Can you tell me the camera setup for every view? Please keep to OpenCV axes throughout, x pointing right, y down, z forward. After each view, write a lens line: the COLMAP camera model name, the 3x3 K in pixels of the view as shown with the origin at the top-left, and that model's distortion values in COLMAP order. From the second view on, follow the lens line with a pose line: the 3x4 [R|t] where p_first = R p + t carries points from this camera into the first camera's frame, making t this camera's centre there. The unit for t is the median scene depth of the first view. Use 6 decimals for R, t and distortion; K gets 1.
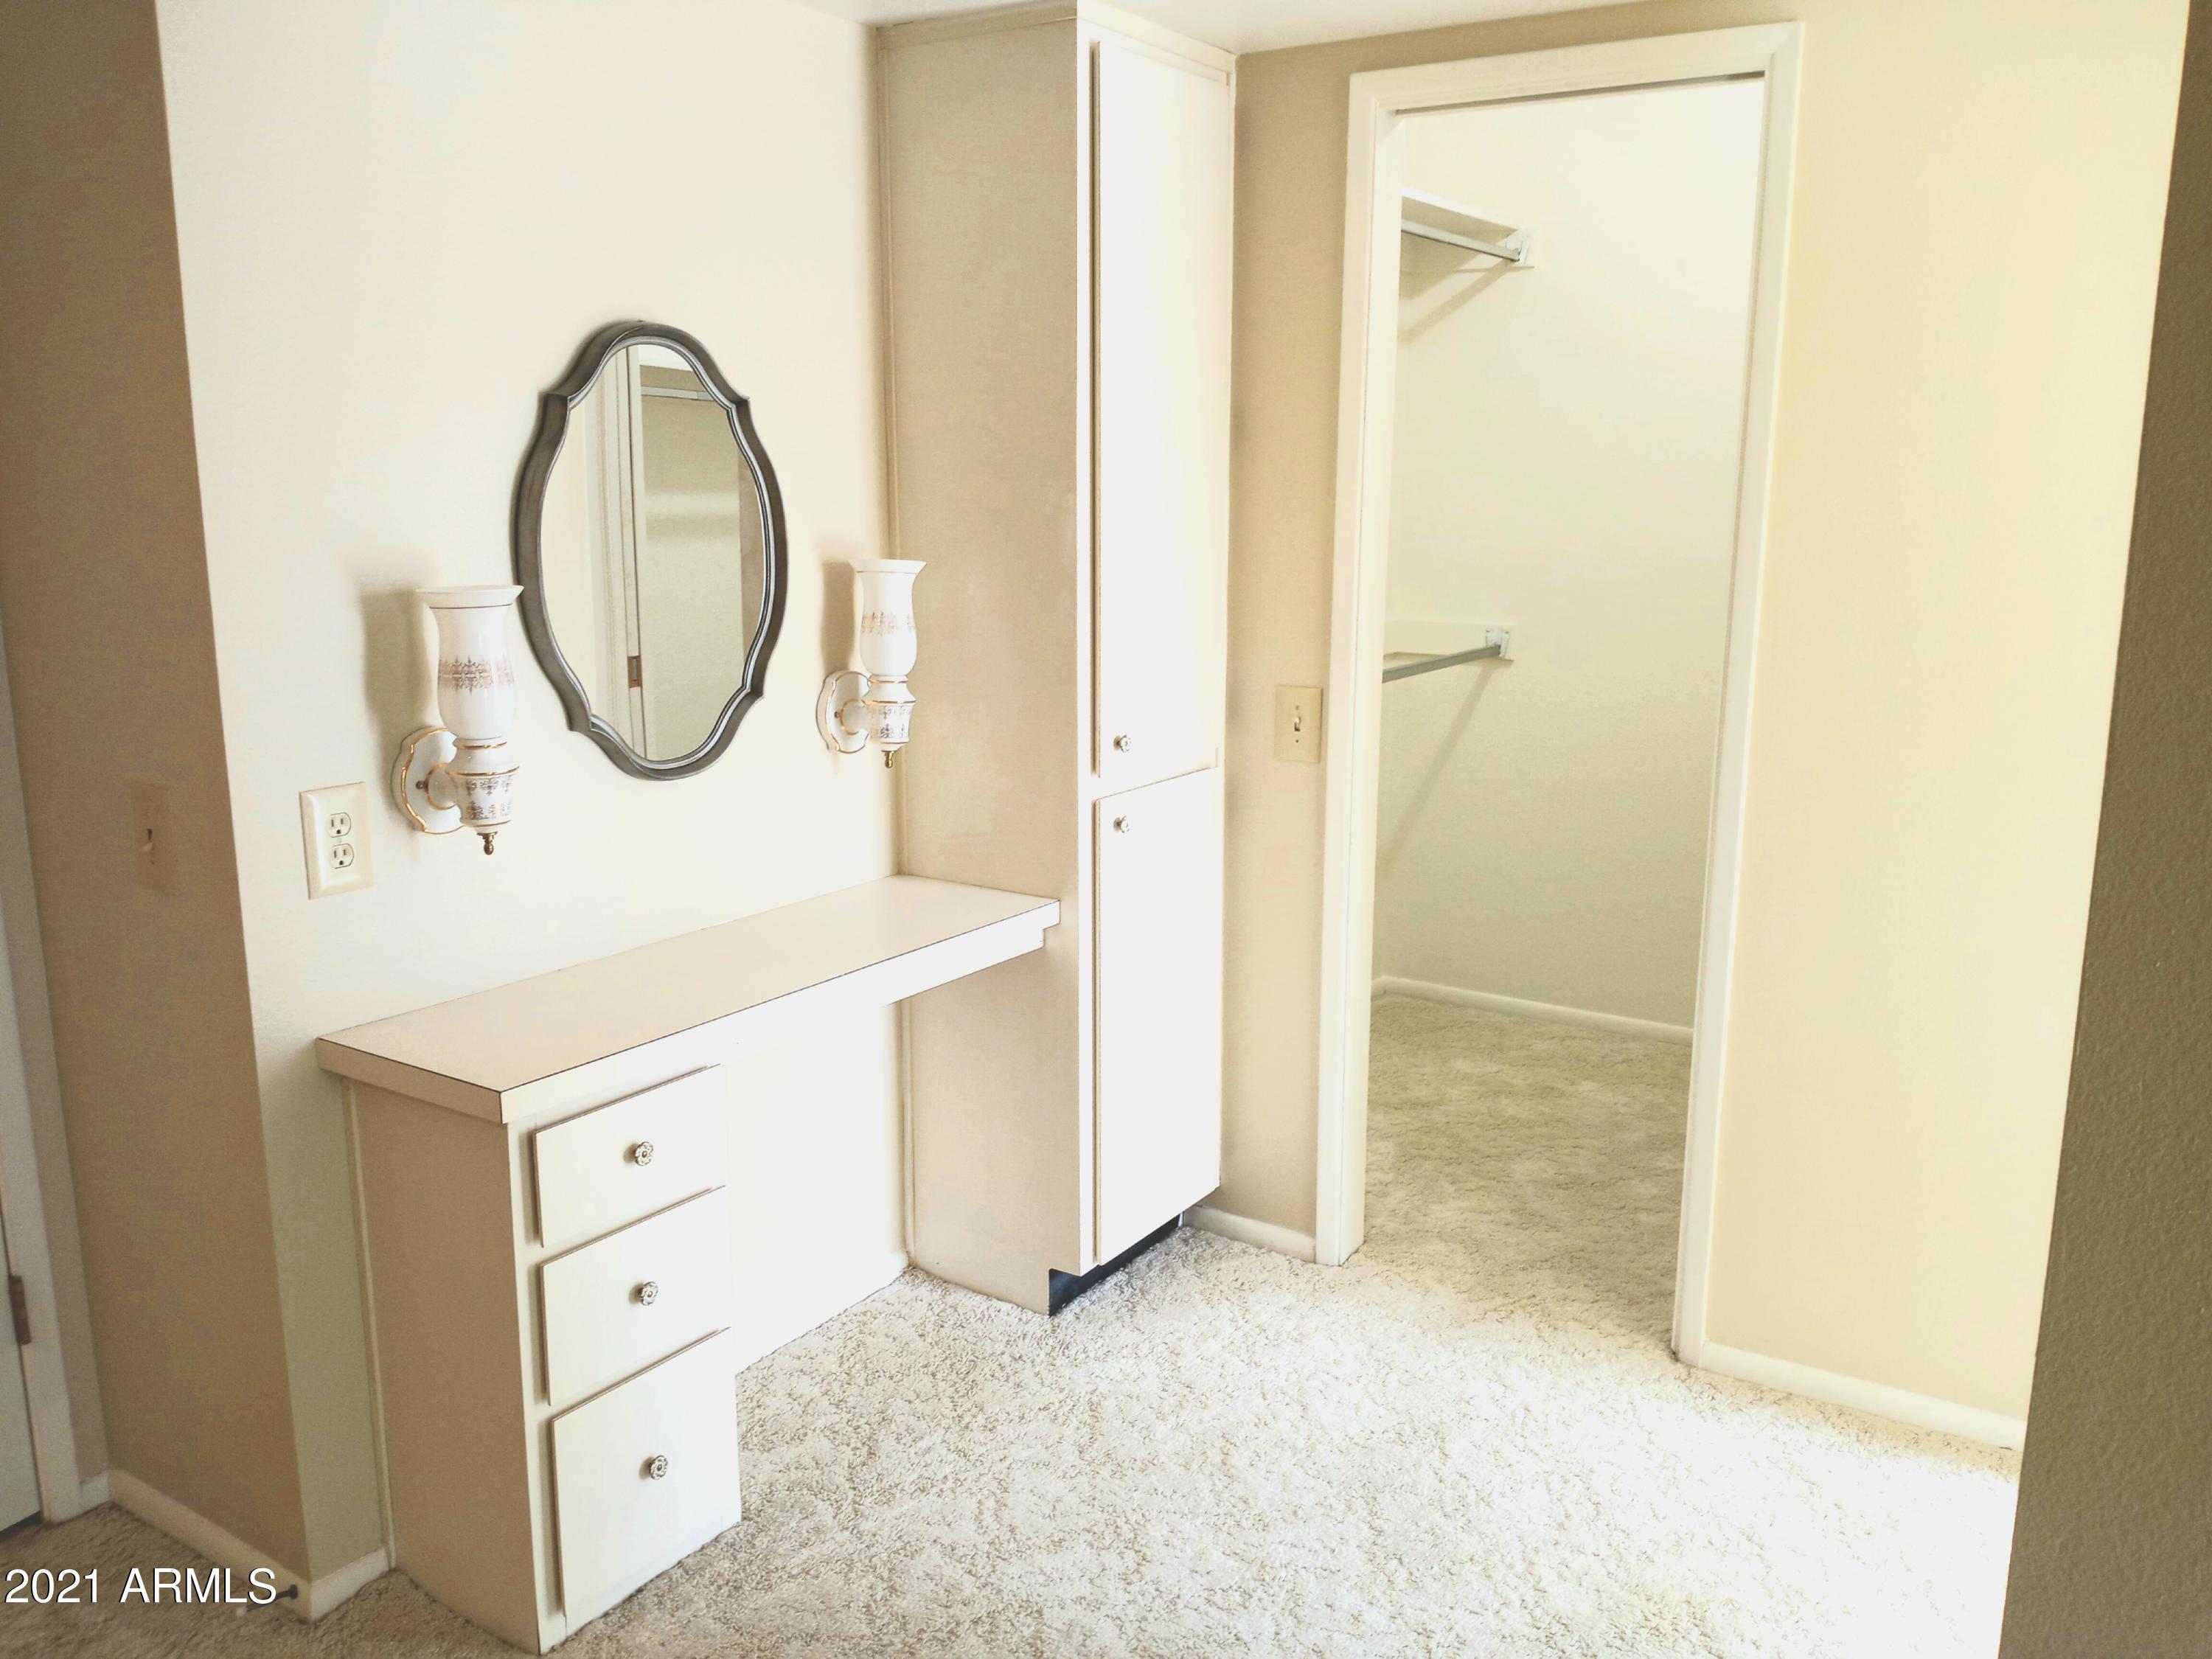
lens RADIAL K [[1788.1, 0, 1106.0], [0, 1788.1, 829.5], [0, 0, 1]] dist [0.052685, -0.127307]
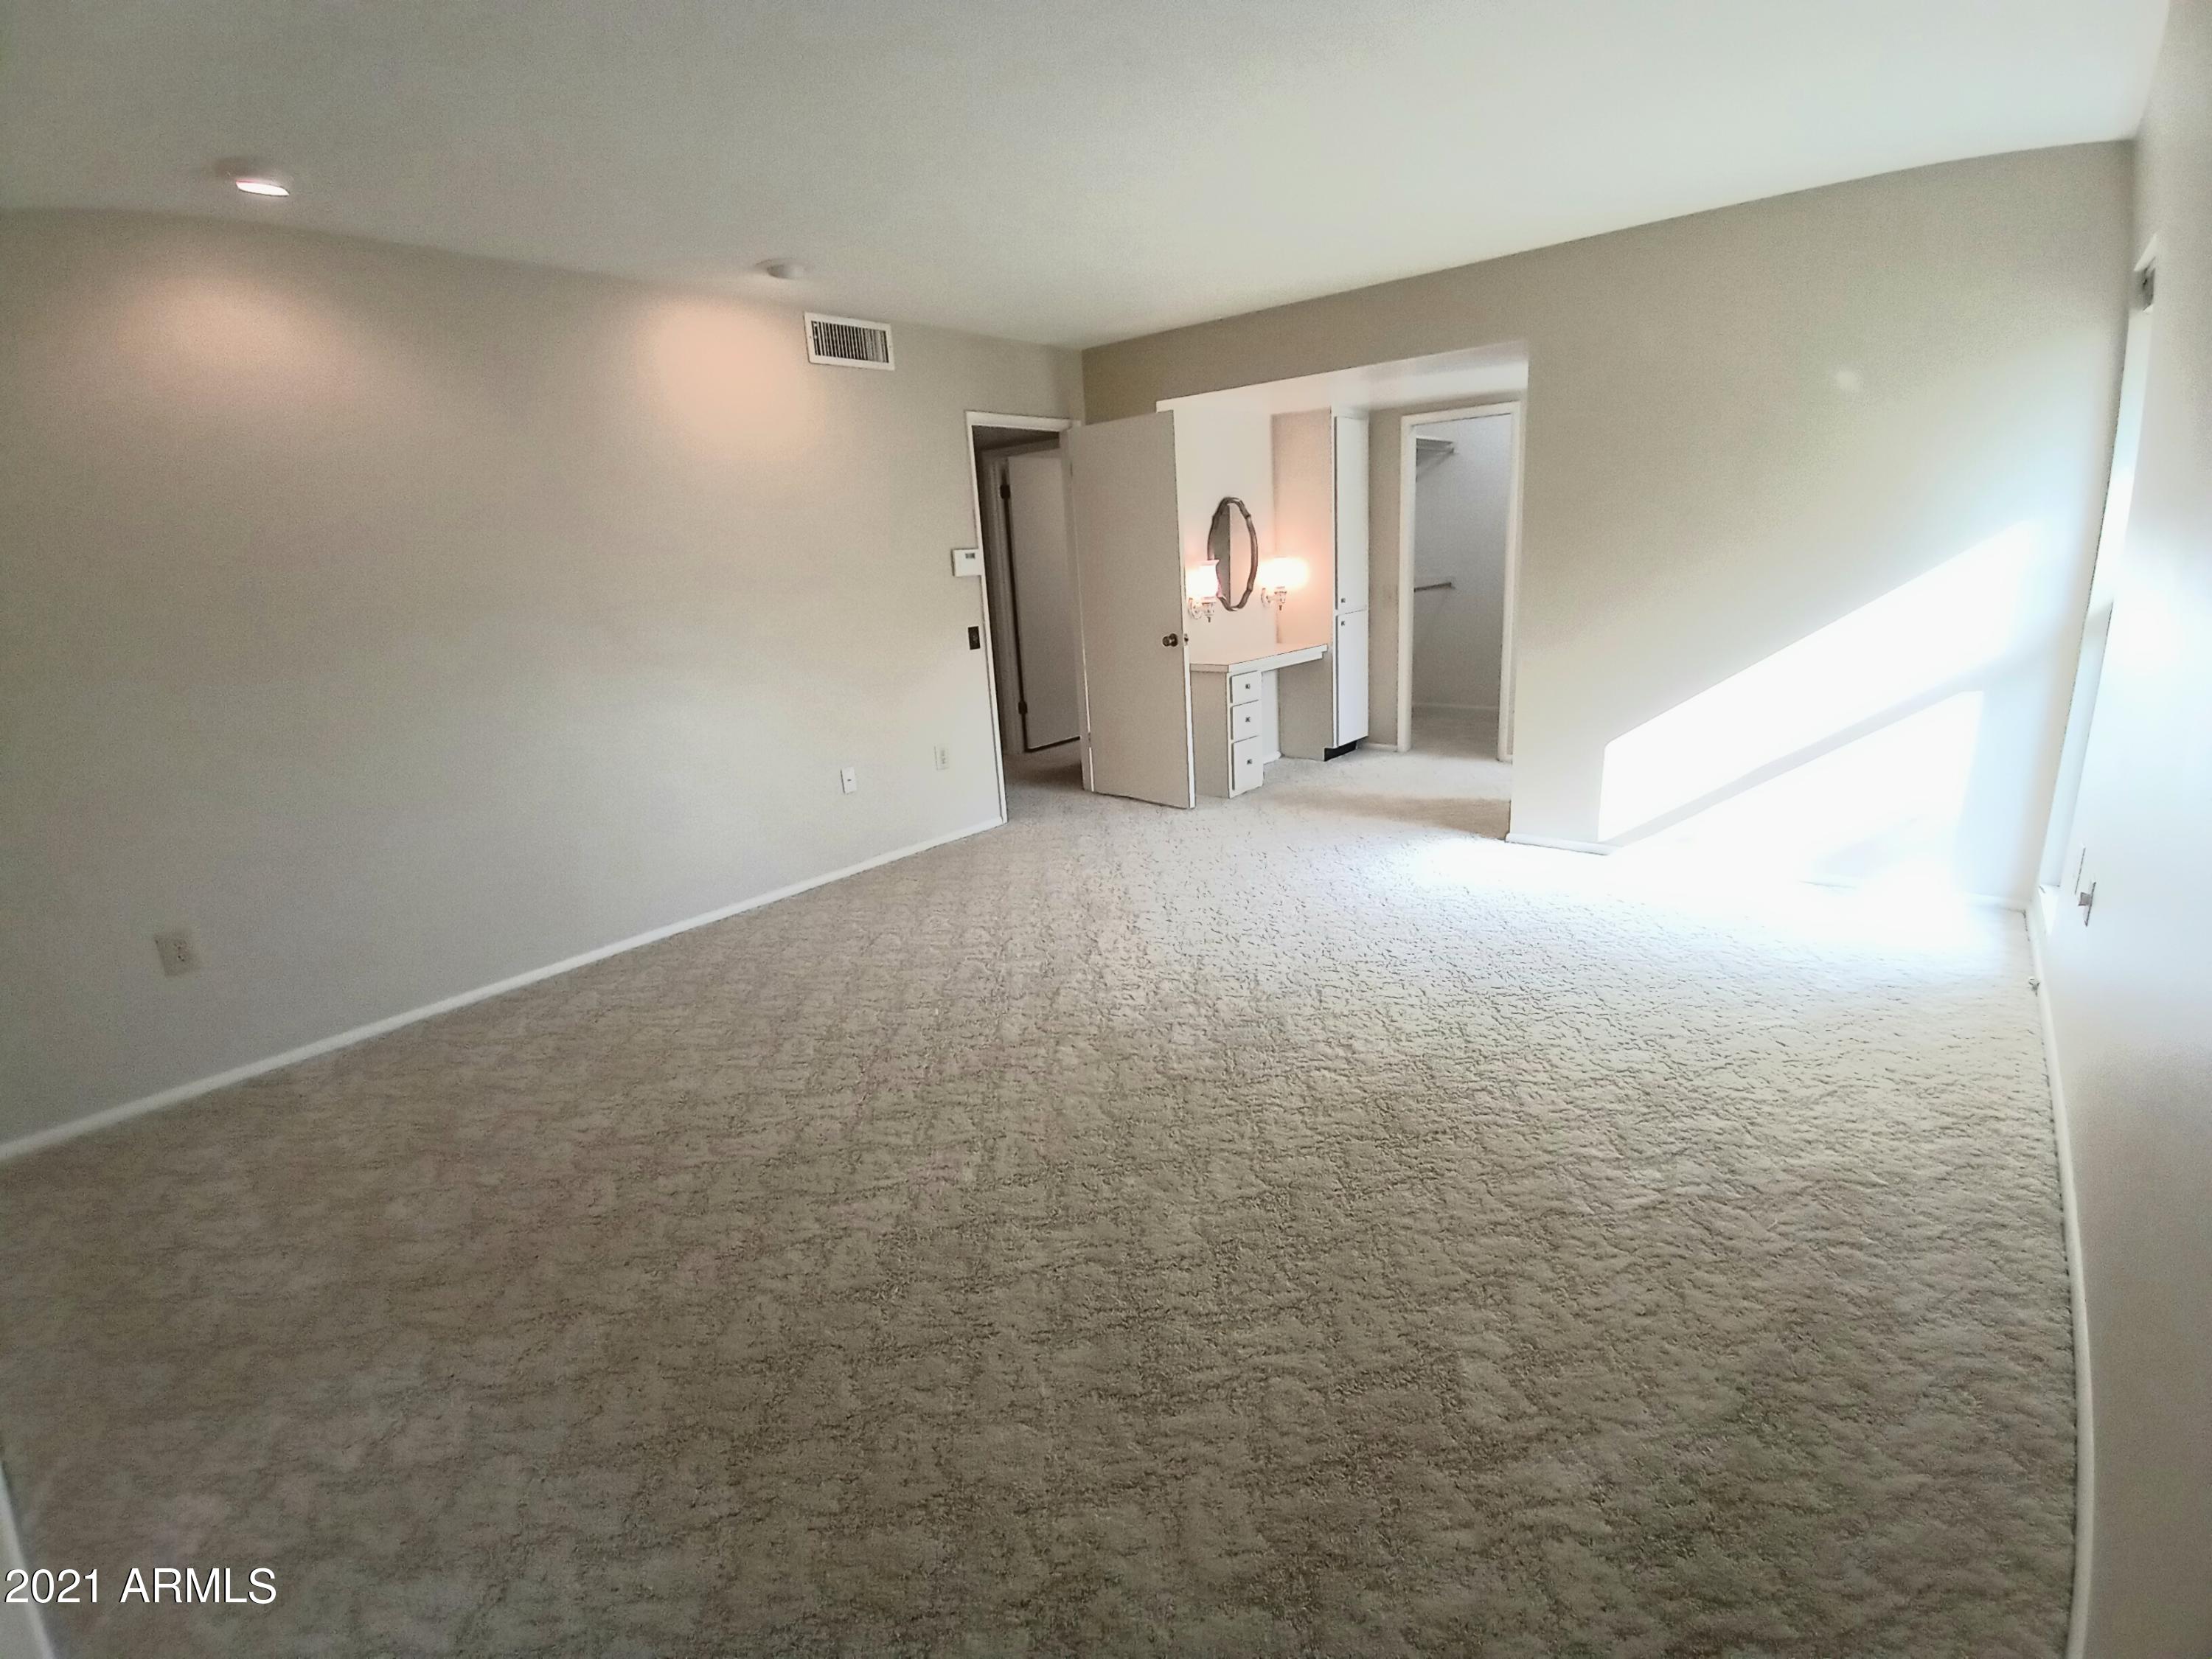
lens RADIAL K [[1050.5, 0, 1106.0], [0, 1050.5, 829.5], [0, 0, 1]] dist [-0.003282, -0.000470]
pose [[0.991628, -0.033195, -0.124788, -0.193633], [0.042498, 0.996452, 0.072646, 0.213109], [0.121933, -0.077341, 0.989520, -1.091693]]
